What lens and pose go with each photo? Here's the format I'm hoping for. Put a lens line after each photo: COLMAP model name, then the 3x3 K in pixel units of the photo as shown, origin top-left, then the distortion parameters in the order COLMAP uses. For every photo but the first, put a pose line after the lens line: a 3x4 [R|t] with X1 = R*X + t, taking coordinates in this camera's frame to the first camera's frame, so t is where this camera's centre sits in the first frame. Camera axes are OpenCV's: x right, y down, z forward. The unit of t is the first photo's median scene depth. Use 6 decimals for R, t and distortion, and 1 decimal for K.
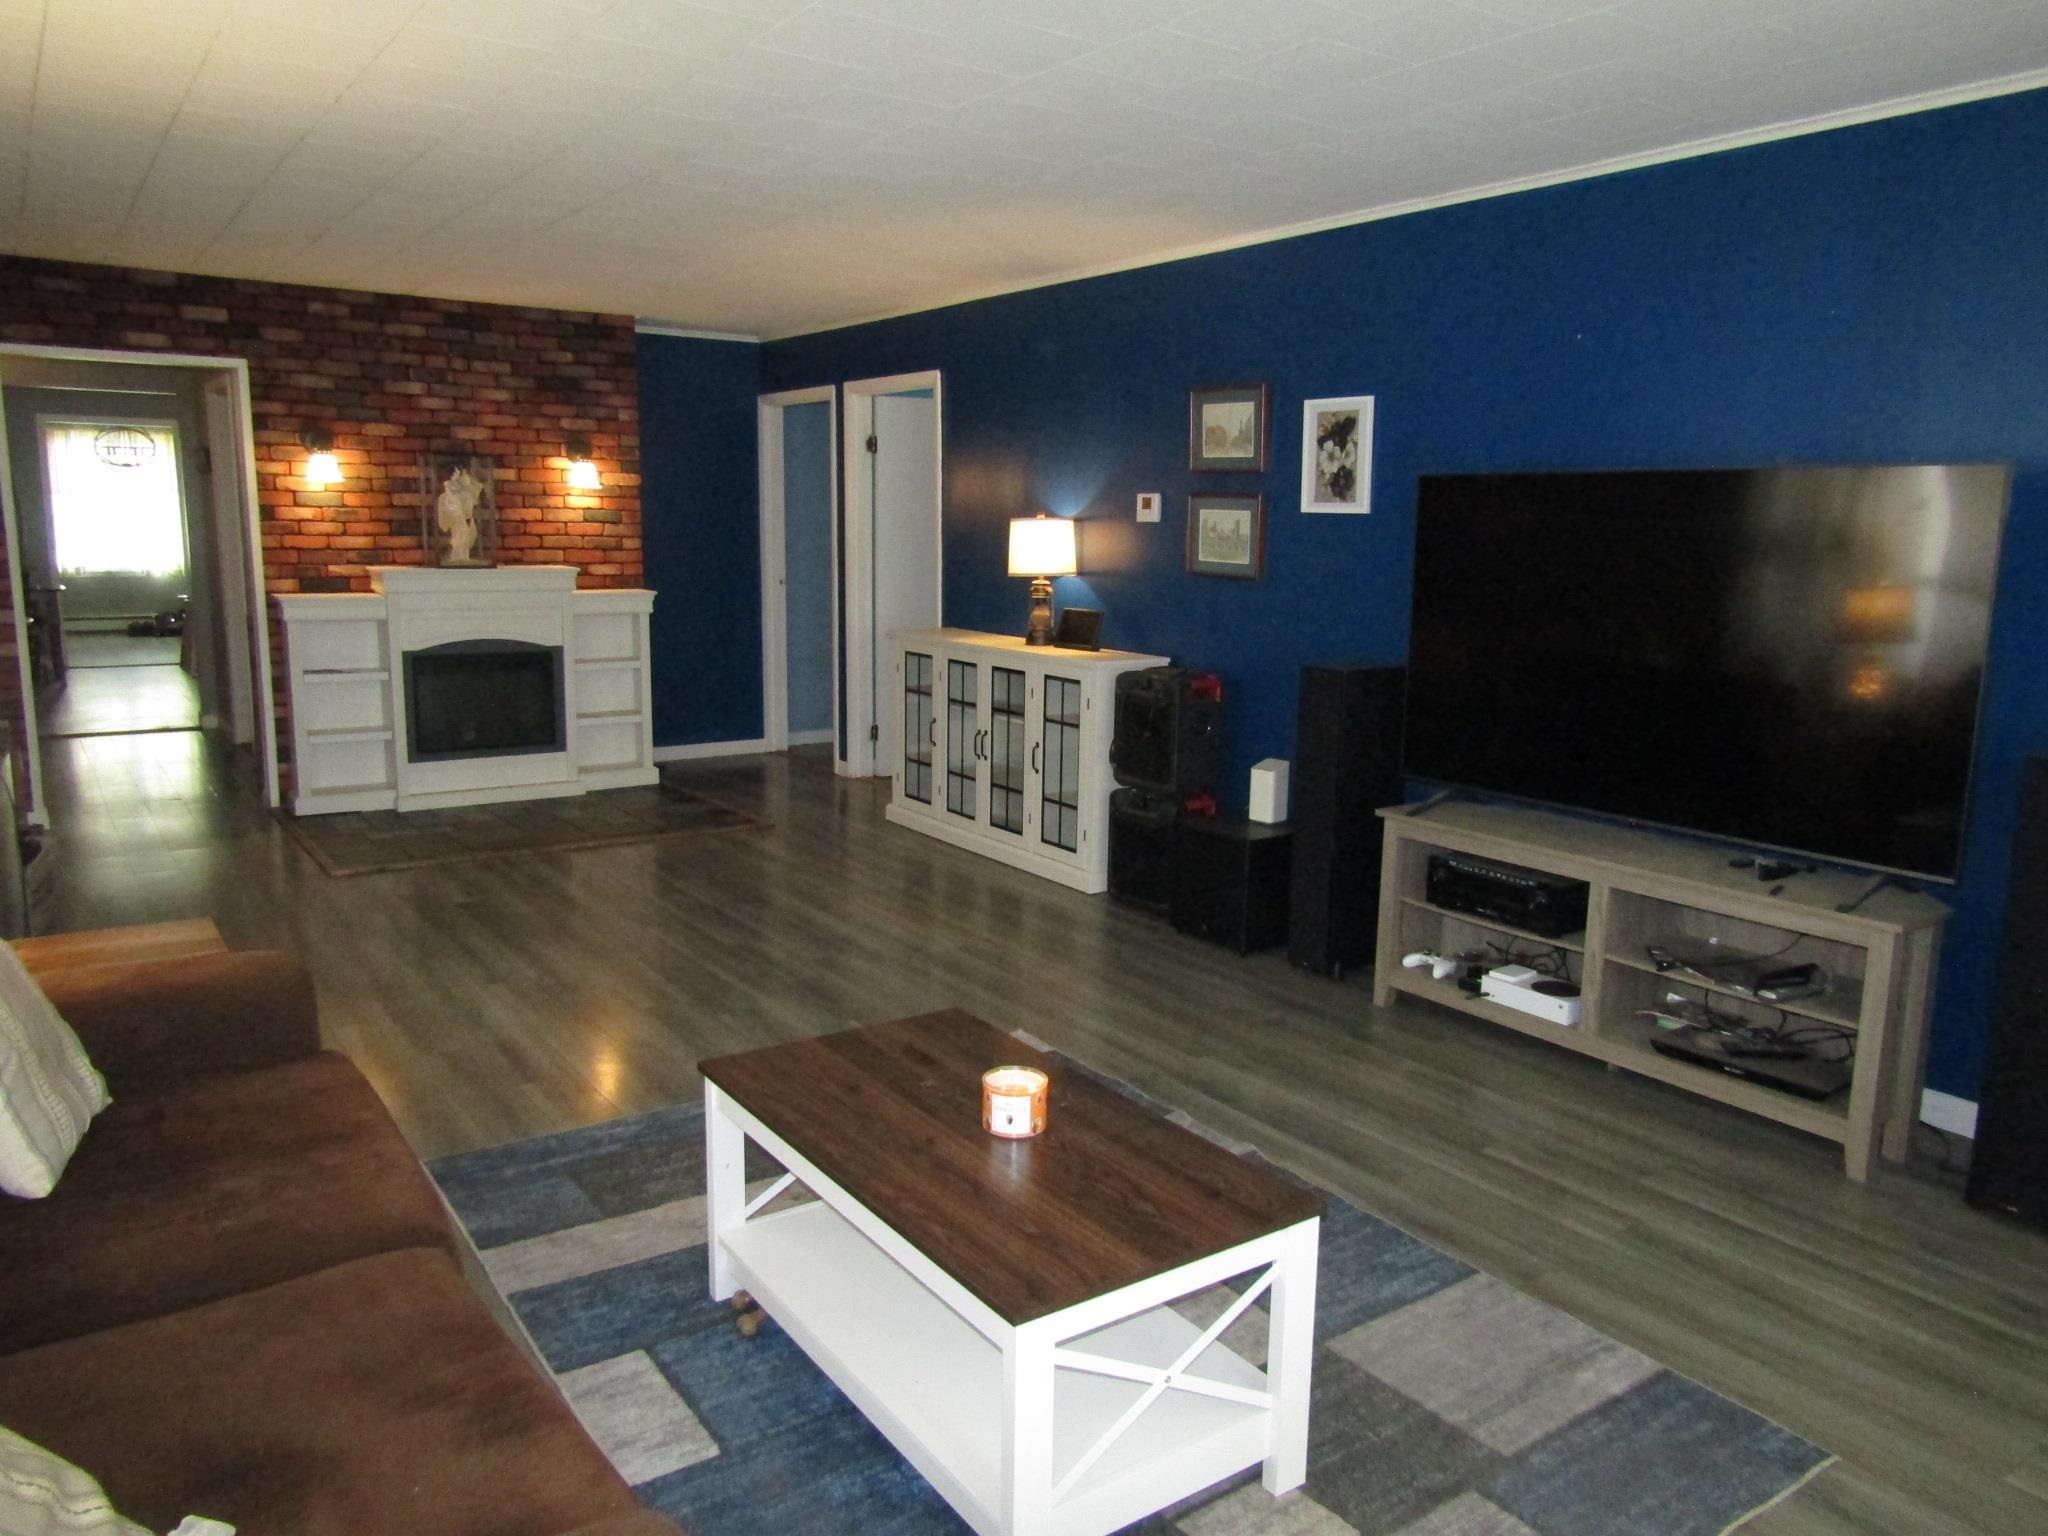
lens RADIAL K [[1442.3, 0, 1025.1], [0, 1442.3, 766.7], [0, 0, 1]] dist [-0.005706, -0.010513]
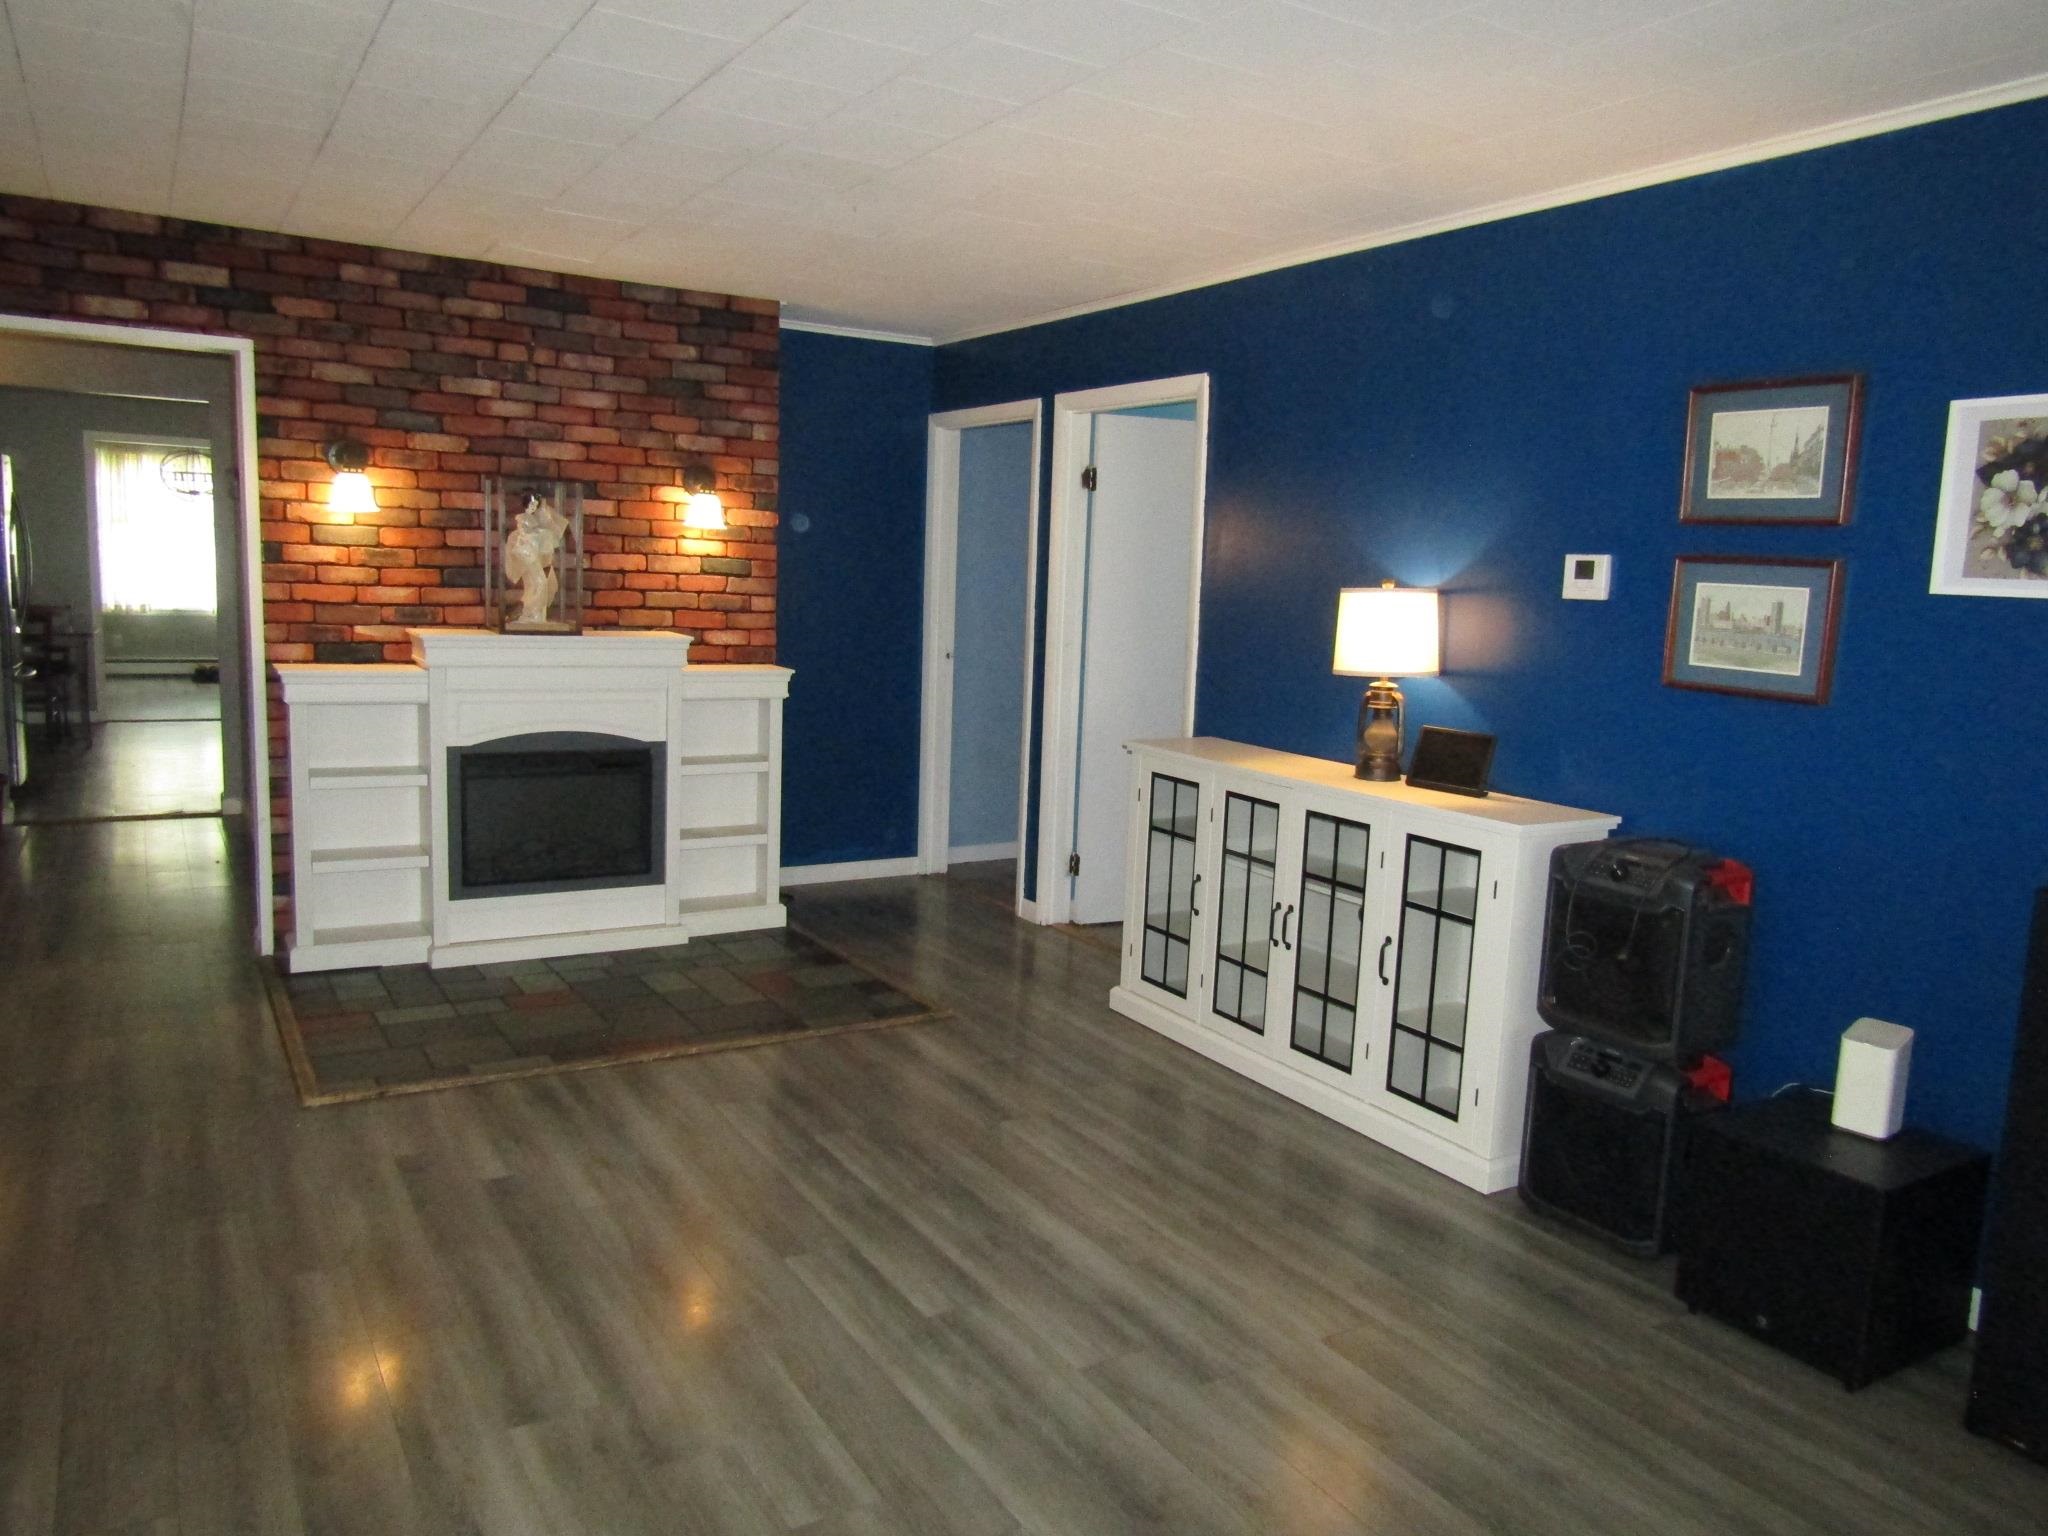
lens RADIAL K [[1442.3, 0, 1027.0], [0, 1442.3, 763.1], [0, 0, 1]] dist [-0.005706, -0.010513]
pose [[0.997560, 0.031830, -0.062141, -0.098825], [-0.034207, 0.998708, -0.037571, -0.055478], [0.060865, 0.039605, 0.997360, 0.301473]]
